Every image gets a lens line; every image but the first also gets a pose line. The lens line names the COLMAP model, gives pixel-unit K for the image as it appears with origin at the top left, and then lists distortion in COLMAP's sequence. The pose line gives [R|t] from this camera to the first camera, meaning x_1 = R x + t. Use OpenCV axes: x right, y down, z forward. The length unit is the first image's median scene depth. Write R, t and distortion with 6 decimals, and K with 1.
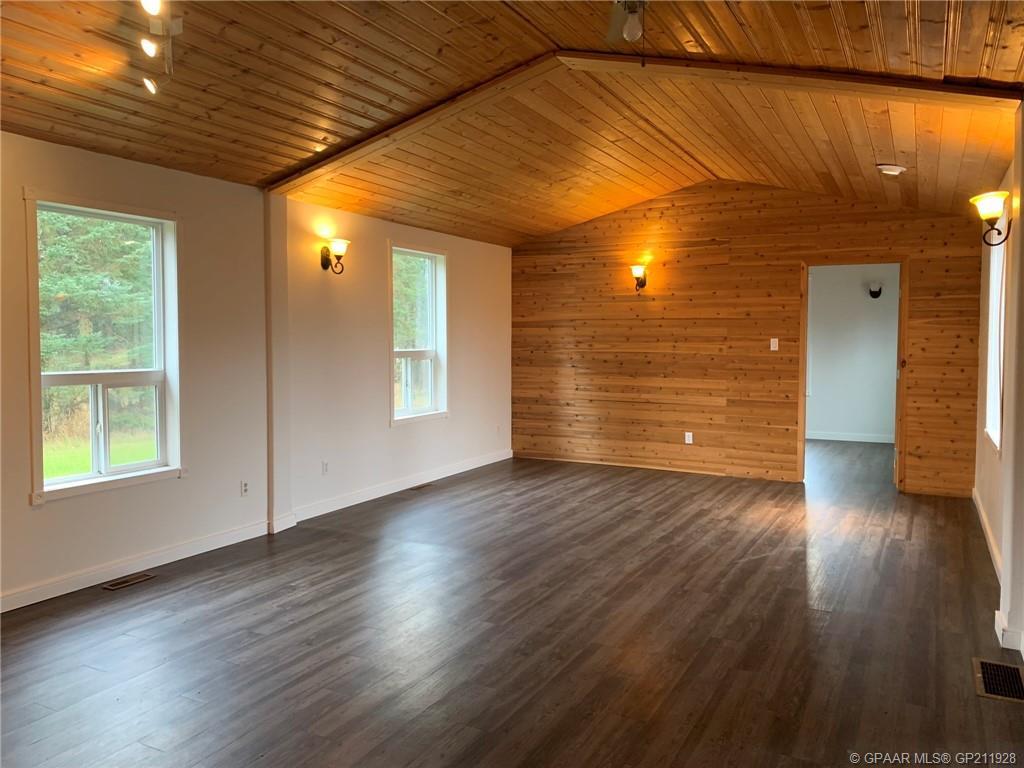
lens RADIAL K [[785.8, 0, 510.7], [0, 785.8, 371.7], [0, 0, 1]] dist [0.116812, -0.195592]
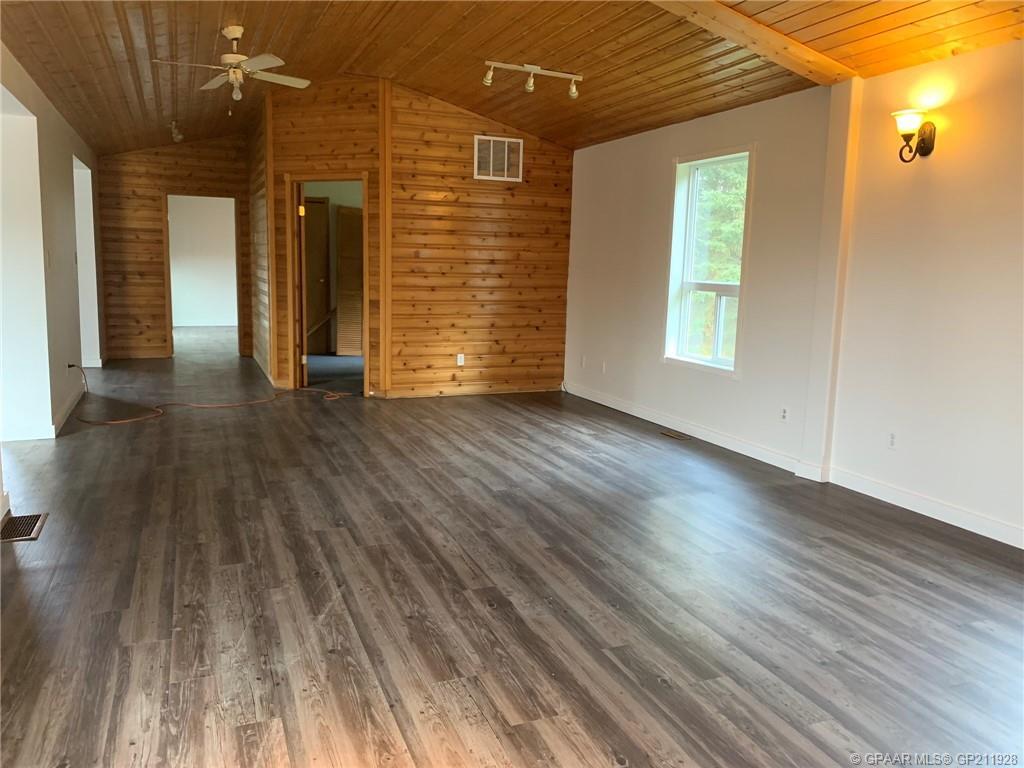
lens RADIAL K [[785.8, 0, 510.7], [0, 785.8, 371.7], [0, 0, 1]] dist [0.116812, -0.195592]
pose [[-0.641479, 0.092371, -0.761559, 0.715951], [-0.057222, 0.984197, 0.167575, -0.054610], [0.765003, 0.151073, -0.626056, 1.579487]]
